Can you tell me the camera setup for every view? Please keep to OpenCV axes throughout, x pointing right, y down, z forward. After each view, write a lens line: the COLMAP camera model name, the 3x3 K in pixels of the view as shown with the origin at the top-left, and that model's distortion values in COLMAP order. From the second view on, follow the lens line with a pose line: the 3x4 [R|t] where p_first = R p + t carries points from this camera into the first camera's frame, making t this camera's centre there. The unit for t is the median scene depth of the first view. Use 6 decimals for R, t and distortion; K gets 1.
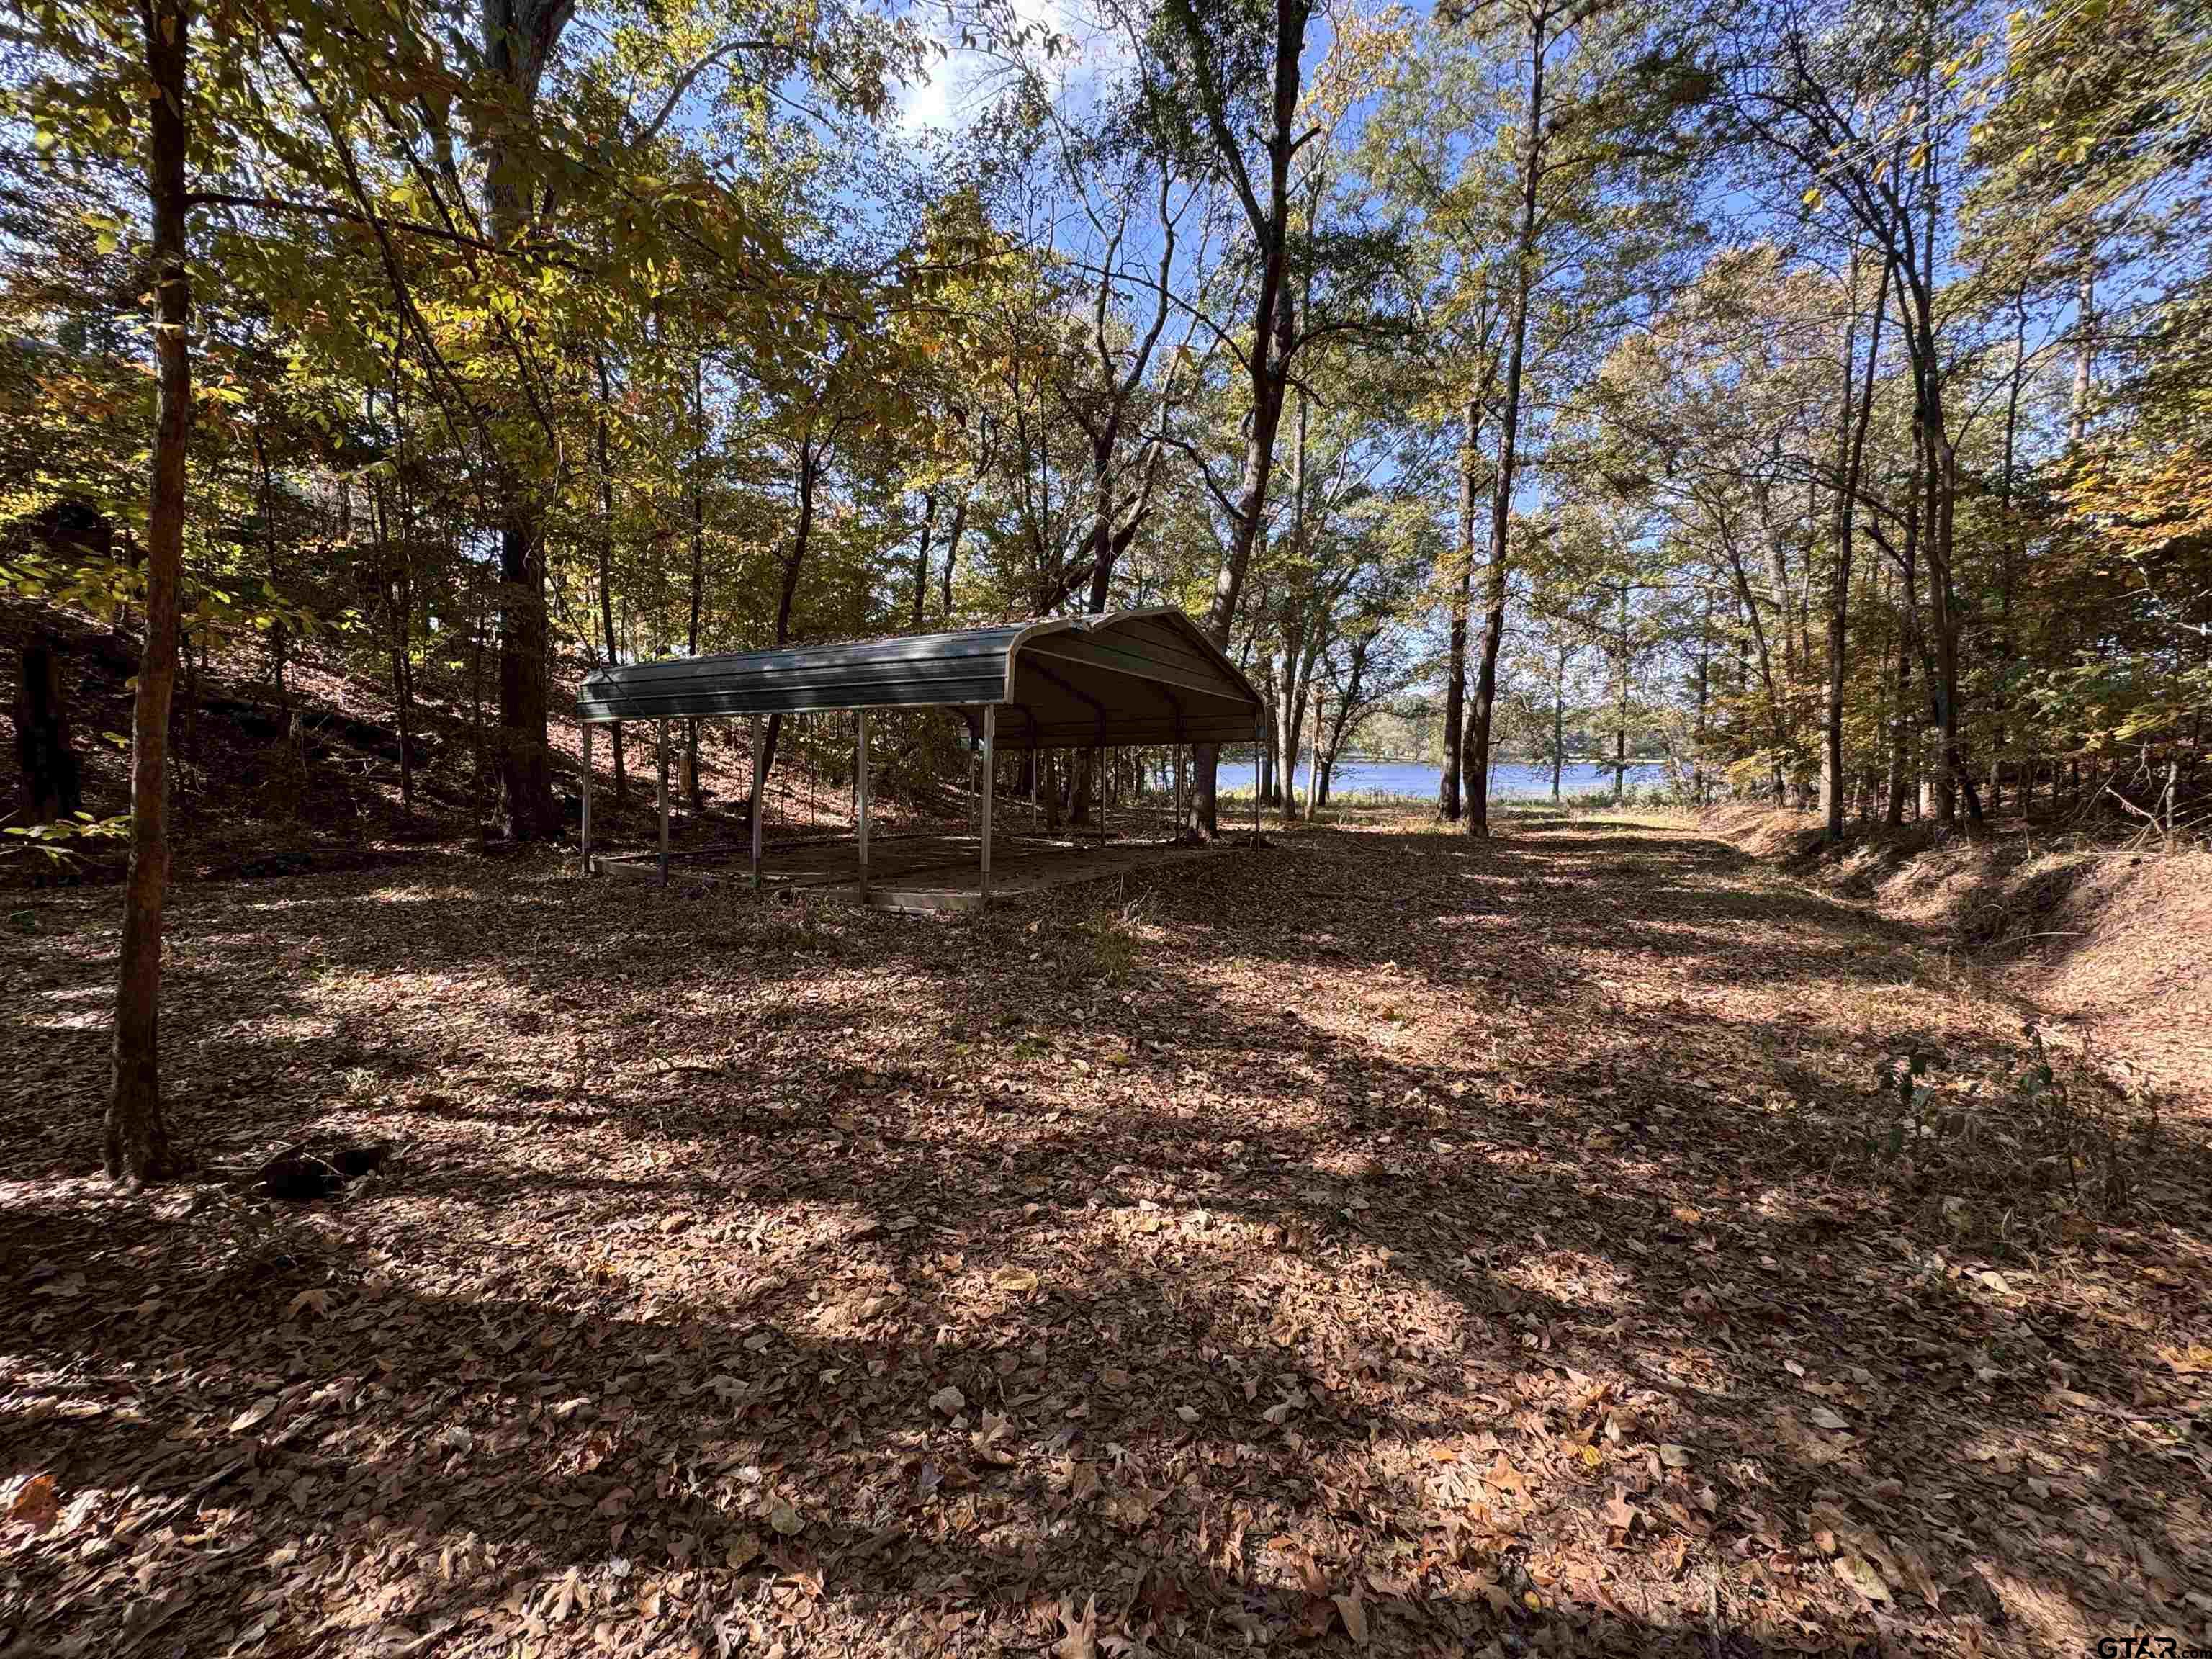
lens RADIAL K [[884.5, 0, 1103.6], [0, 884.5, 830.1], [0, 0, 1]] dist [-0.000277, -0.000433]
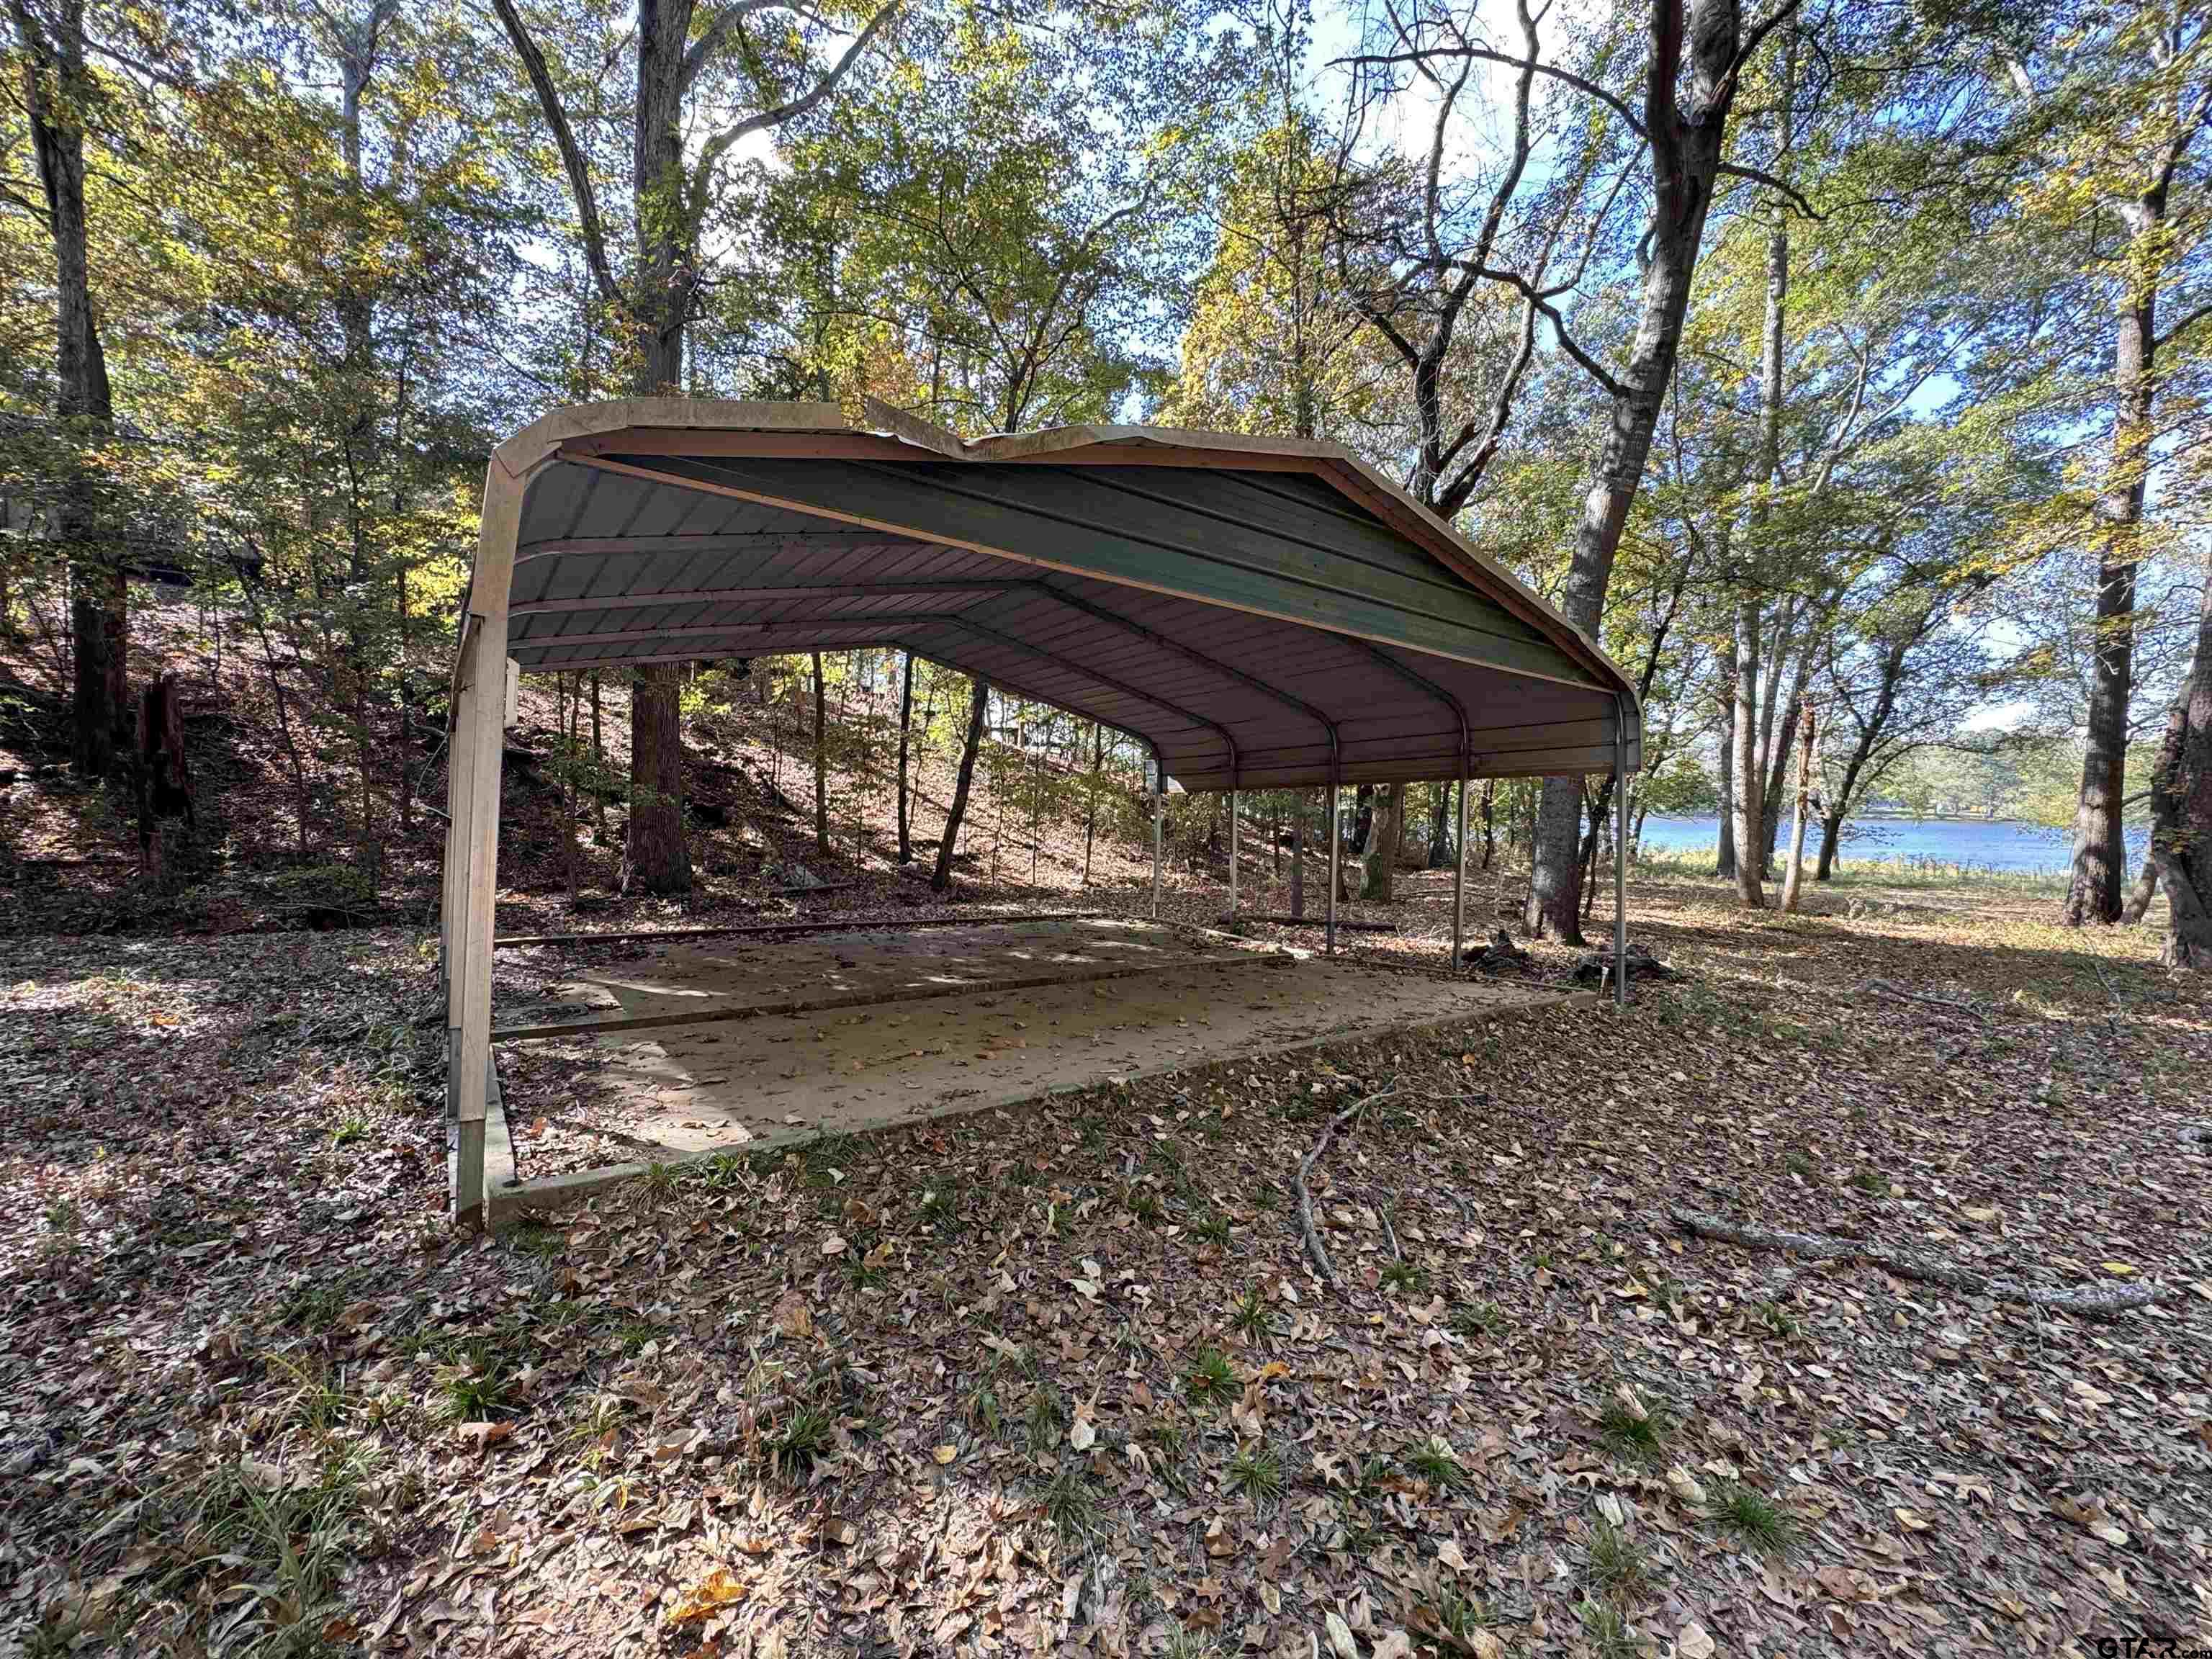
lens RADIAL K [[884.5, 0, 1103.6], [0, 884.5, 830.1], [0, 0, 1]] dist [-0.000277, -0.000433]
pose [[0.901223, 0.018949, -0.432941, 0.062472], [-0.043592, 0.997940, -0.047064, -0.015355], [0.431157, 0.061288, 0.900193, 0.213597]]
